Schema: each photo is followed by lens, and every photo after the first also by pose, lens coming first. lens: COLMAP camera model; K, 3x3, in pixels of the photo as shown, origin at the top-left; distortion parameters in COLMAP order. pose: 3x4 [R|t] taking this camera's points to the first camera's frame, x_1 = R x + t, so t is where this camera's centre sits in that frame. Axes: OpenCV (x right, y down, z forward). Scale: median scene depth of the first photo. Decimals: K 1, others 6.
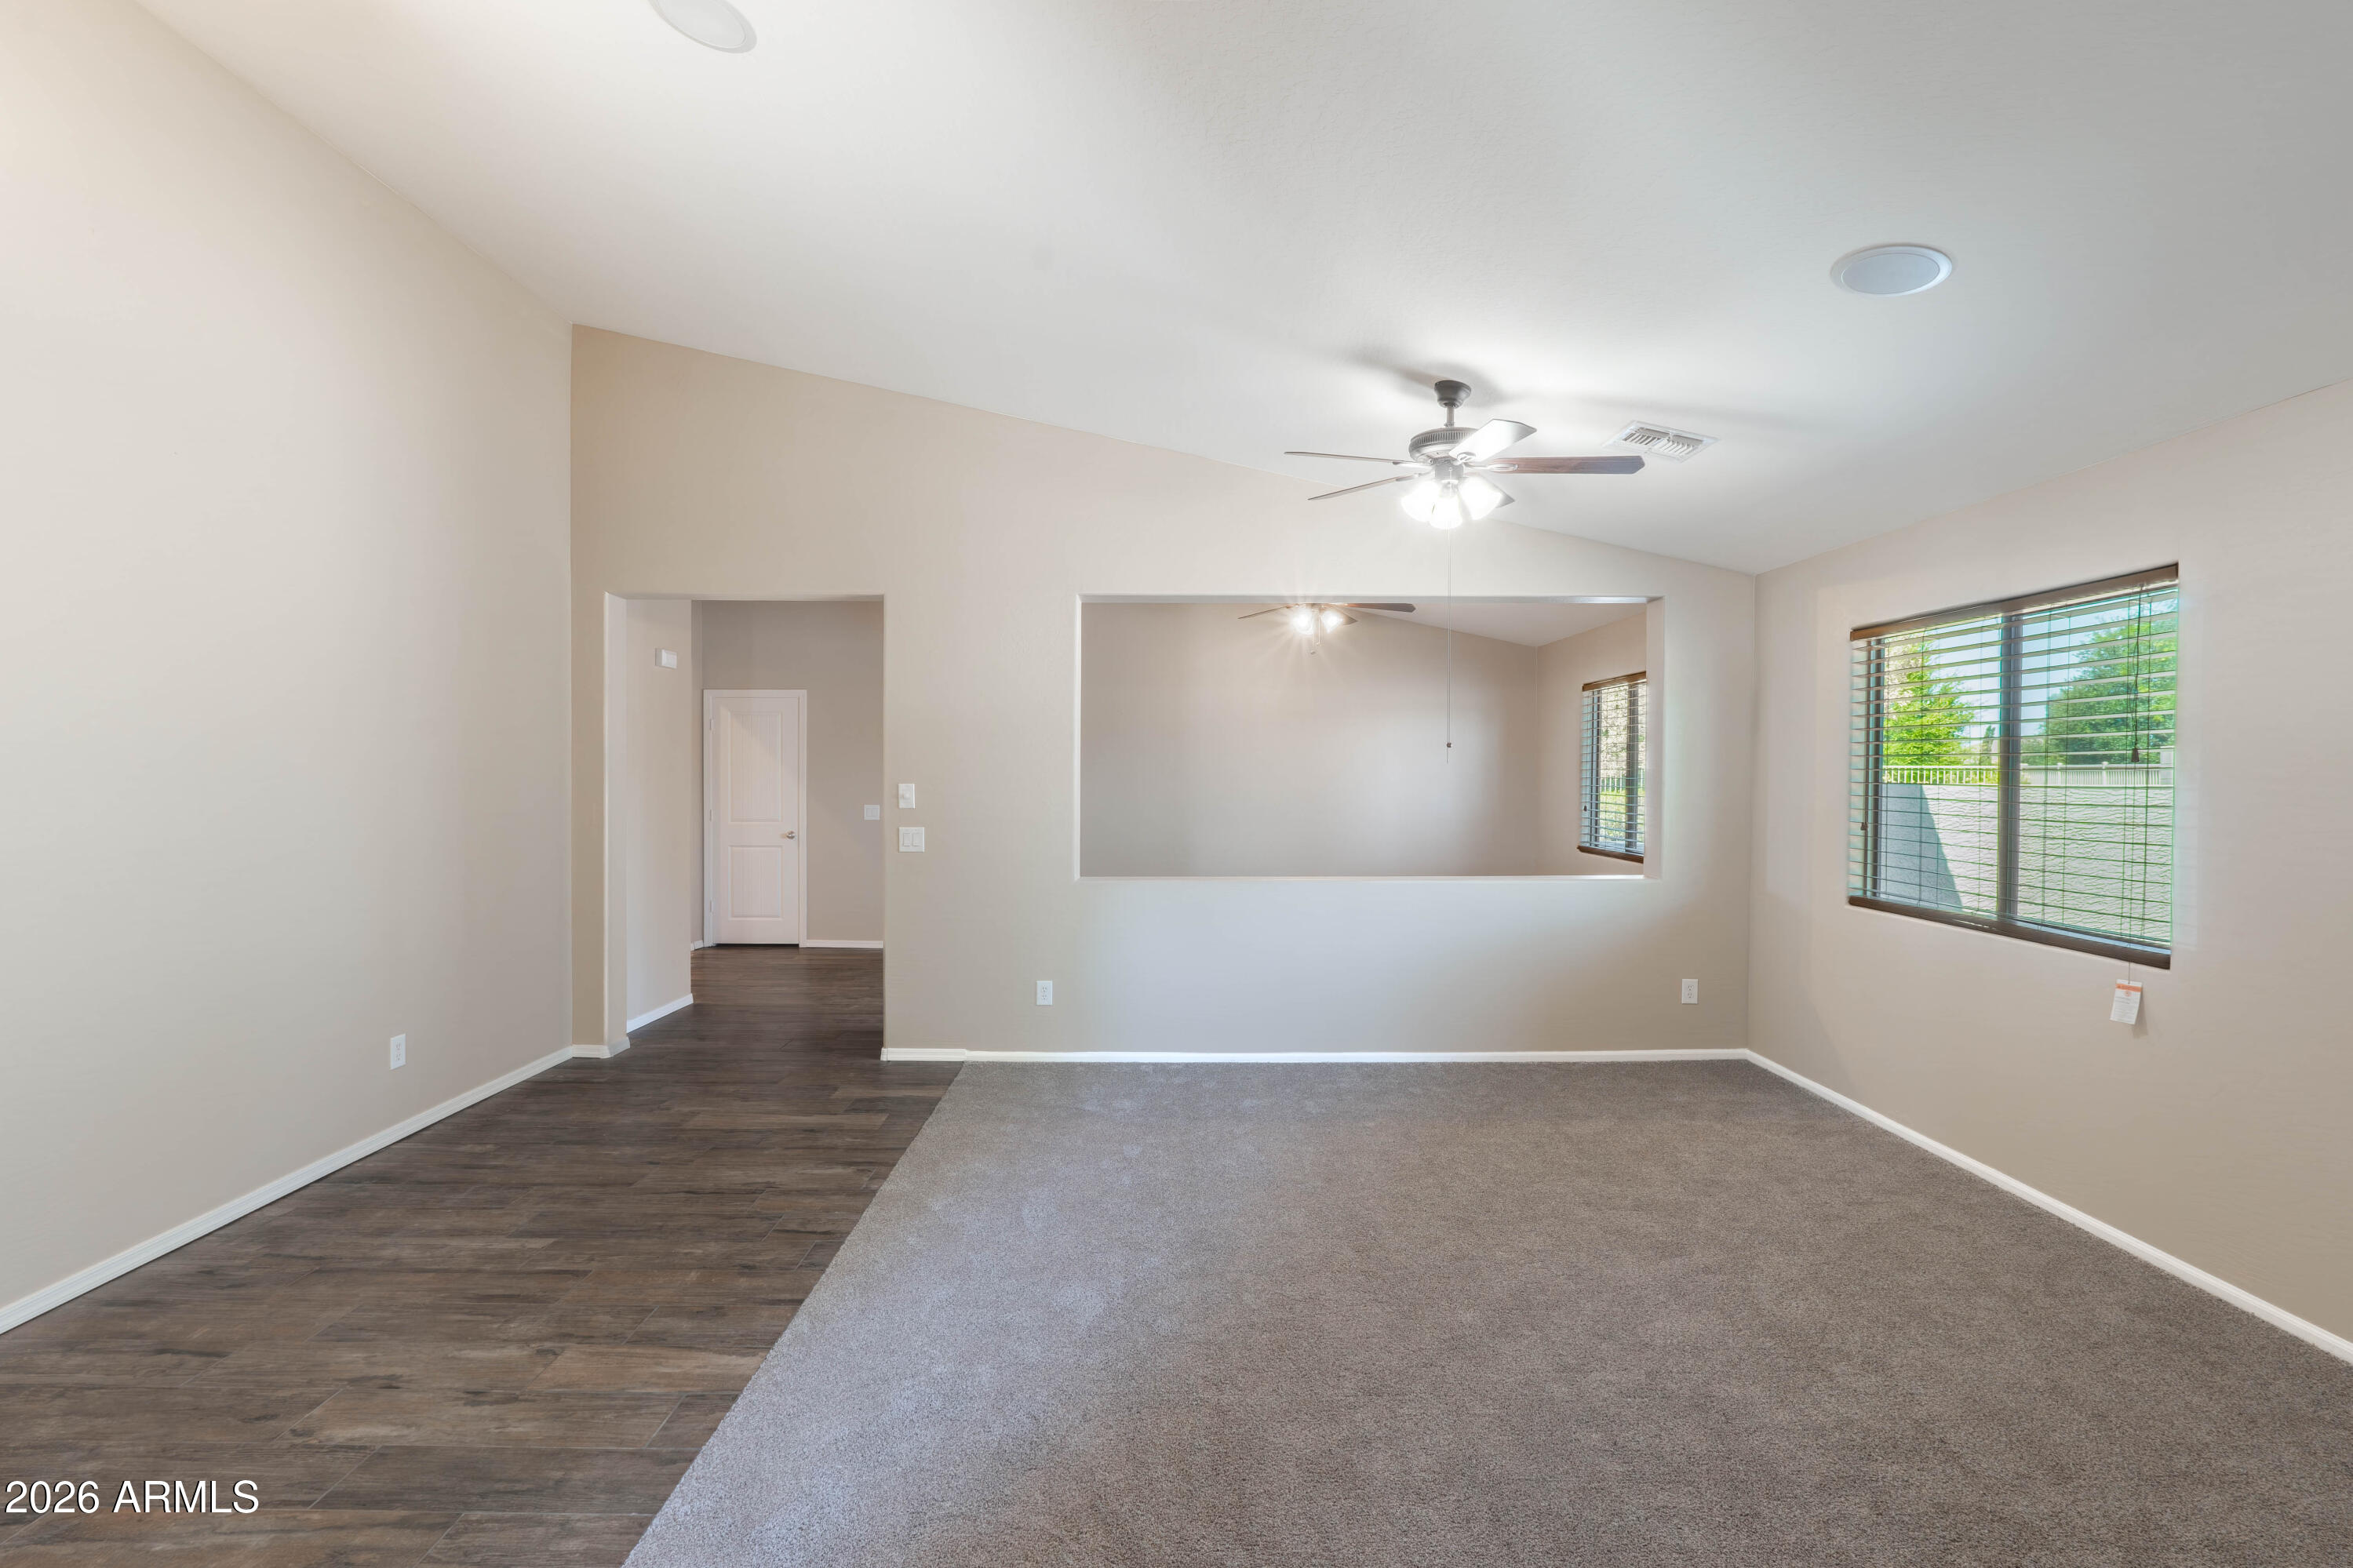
lens RADIAL K [[1068.9, 0, 1176.5], [0, 1068.9, 784.0], [0, 0, 1]] dist [-0.004979, 0.000008]
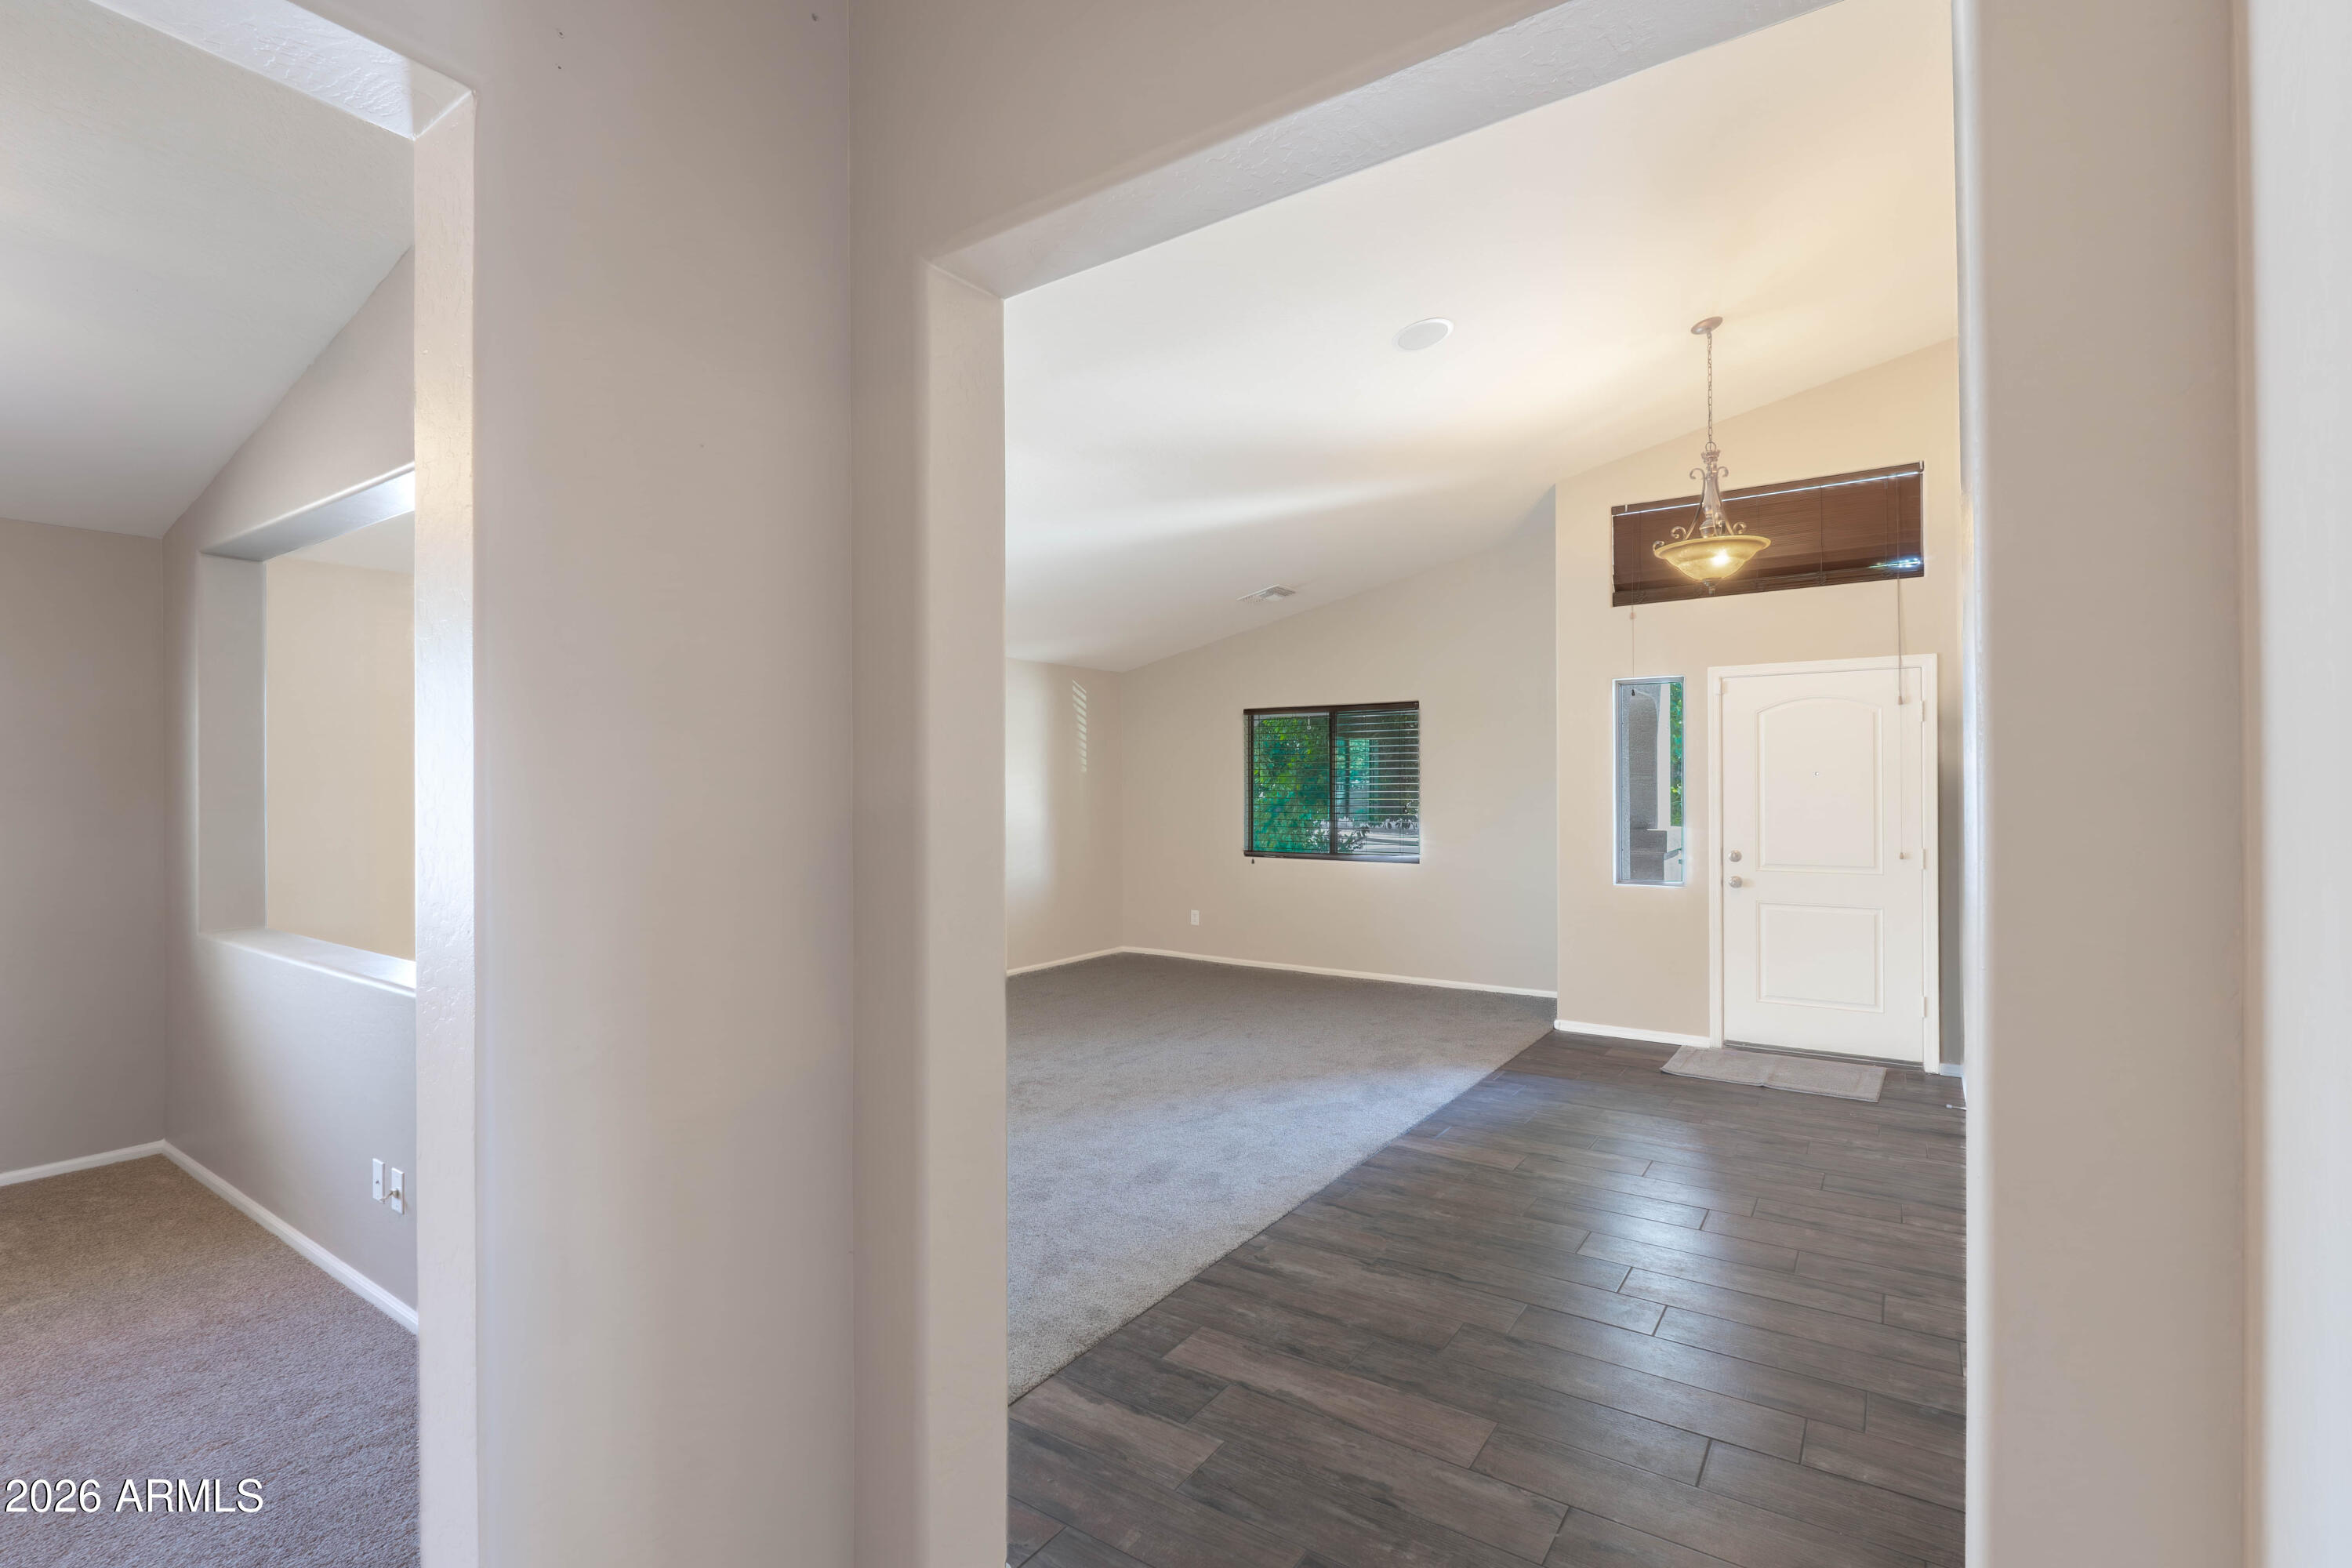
lens RADIAL K [[1068.5, 0, 1176.0], [0, 1068.5, 784.0], [0, 0, 1]] dist [-0.004979, 0.000008]
pose [[-0.820532, -0.002503, 0.571595, -0.734681], [0.004884, 0.999923, 0.011390, -0.024071], [-0.571579, 0.012138, -0.820457, 1.766073]]
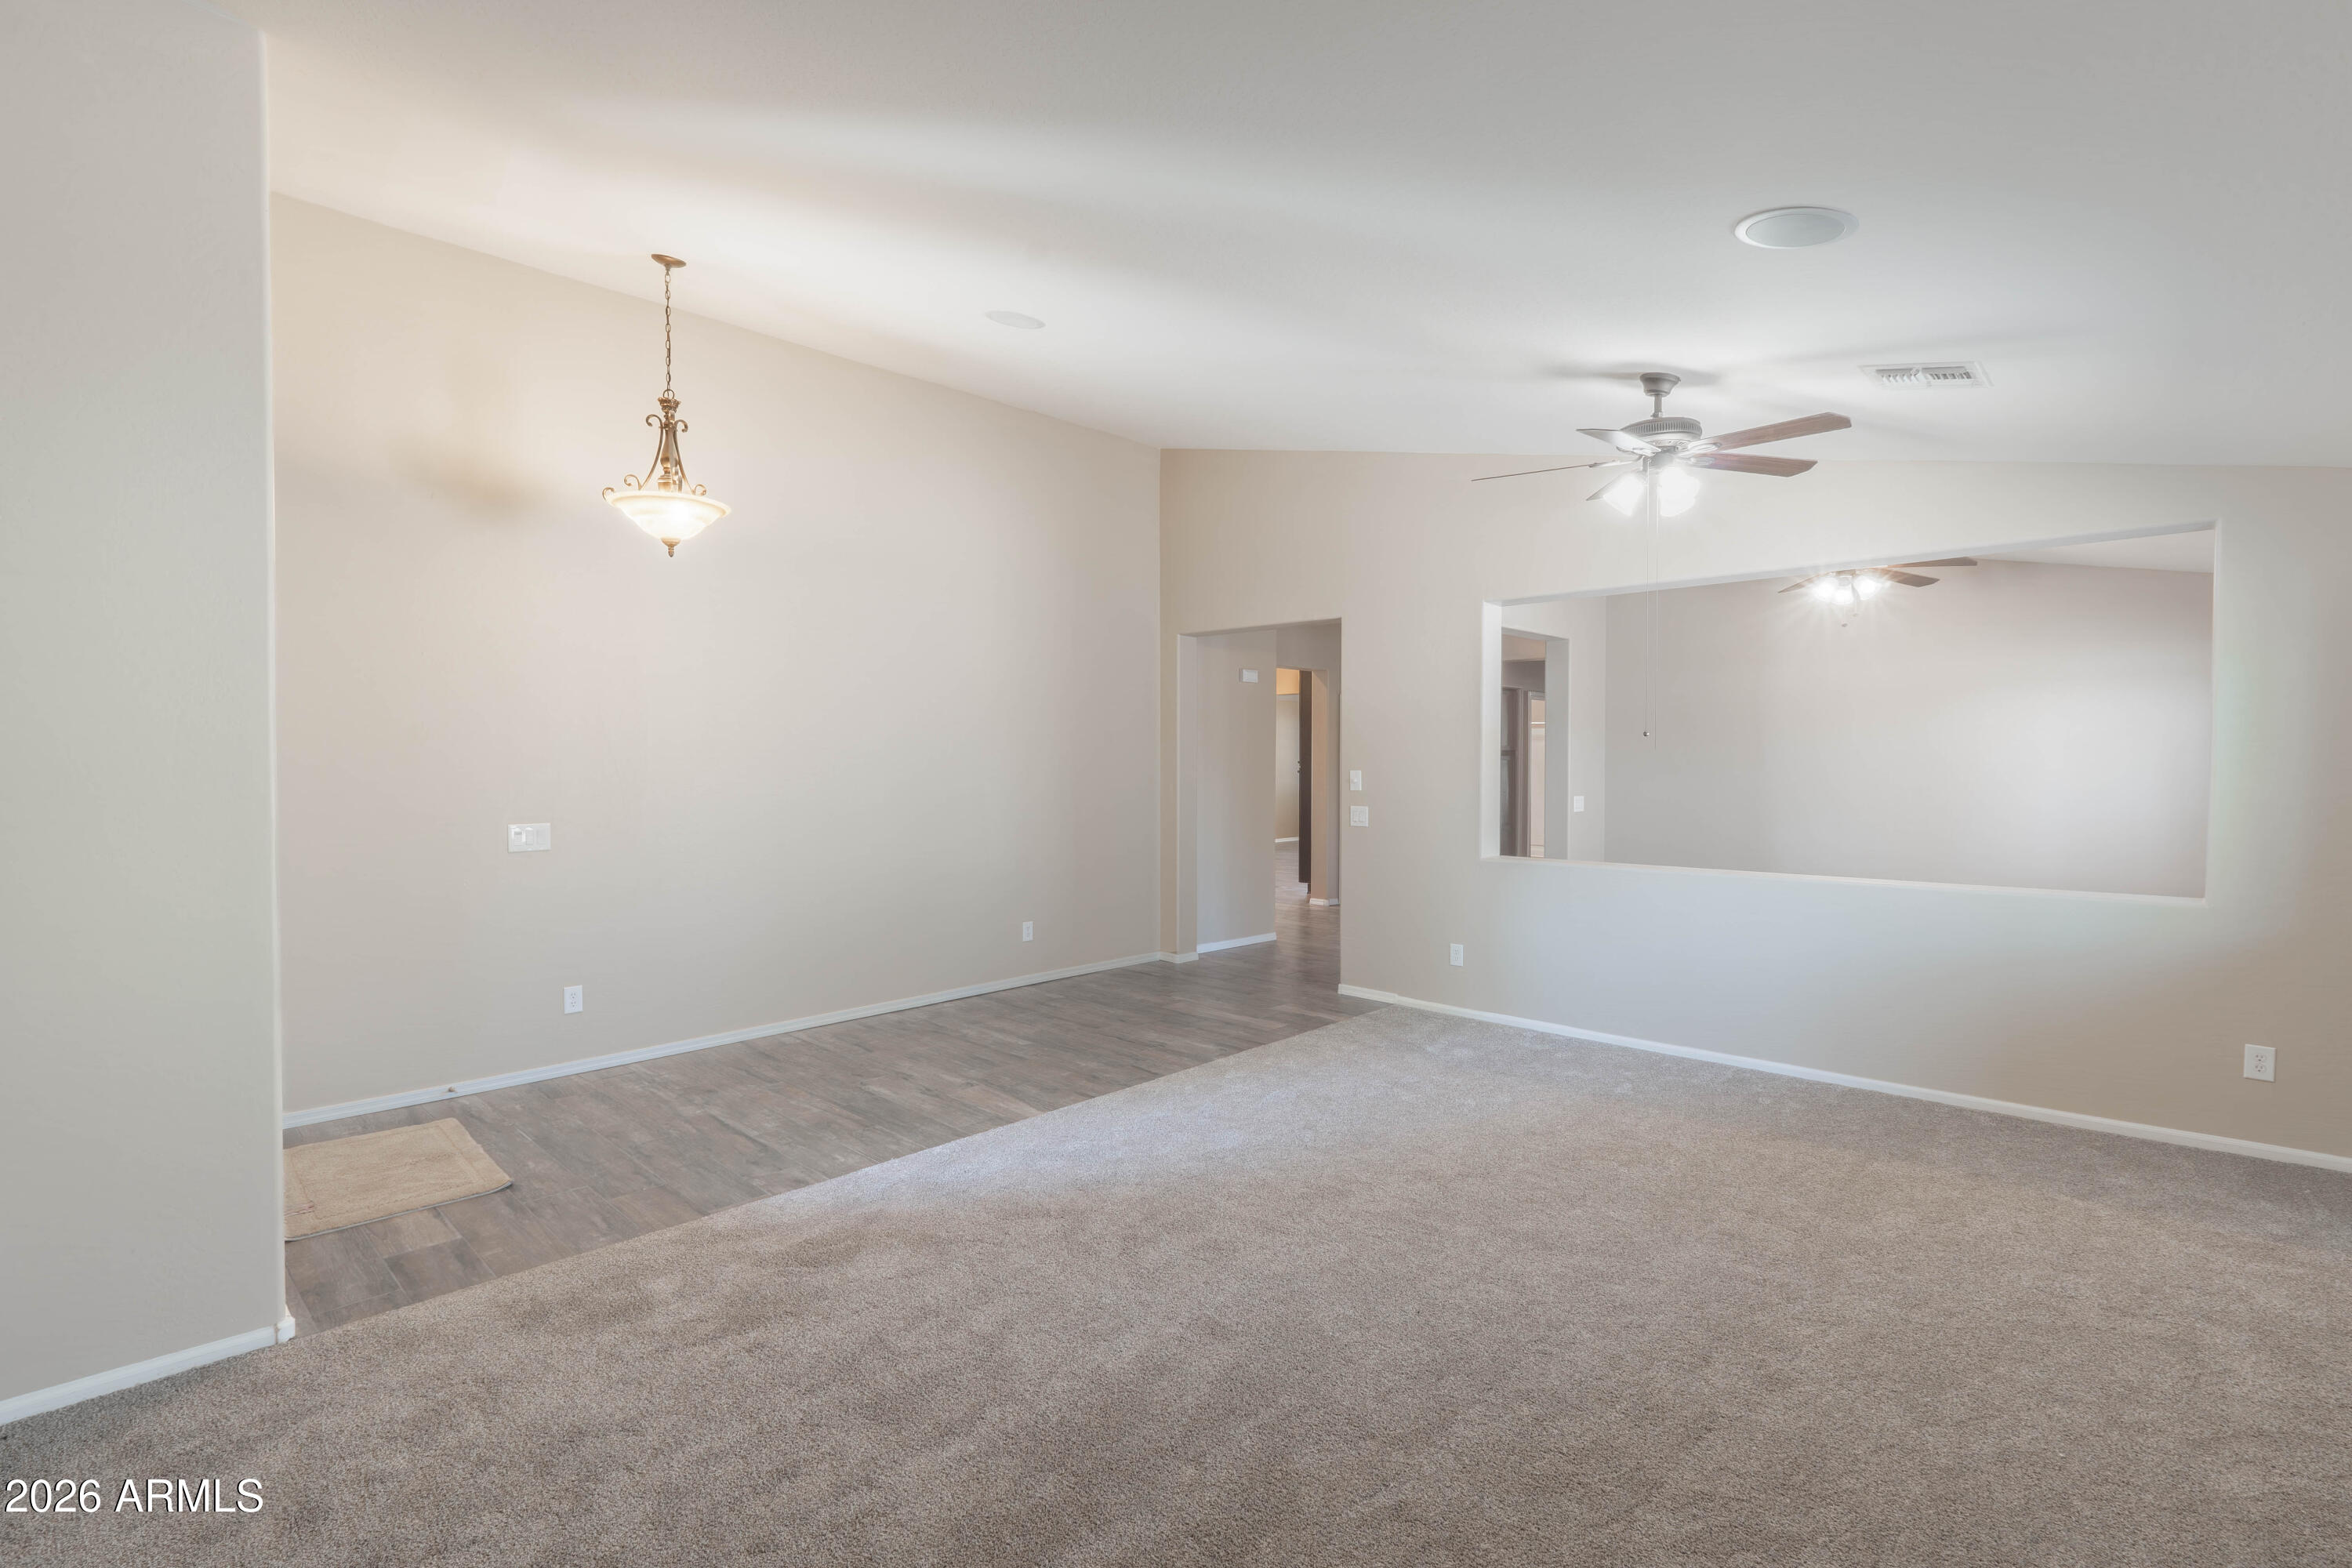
lens RADIAL K [[1088.5, 0, 1179.8], [0, 1088.5, 768.8], [0, 0, 1]] dist [-0.001100, -0.000016]
pose [[0.717894, 0.002535, -0.696148, 0.661308], [-0.005341, 0.999984, -0.001866, 0.001266], [0.696132, 0.005057, 0.717896, -0.053435]]
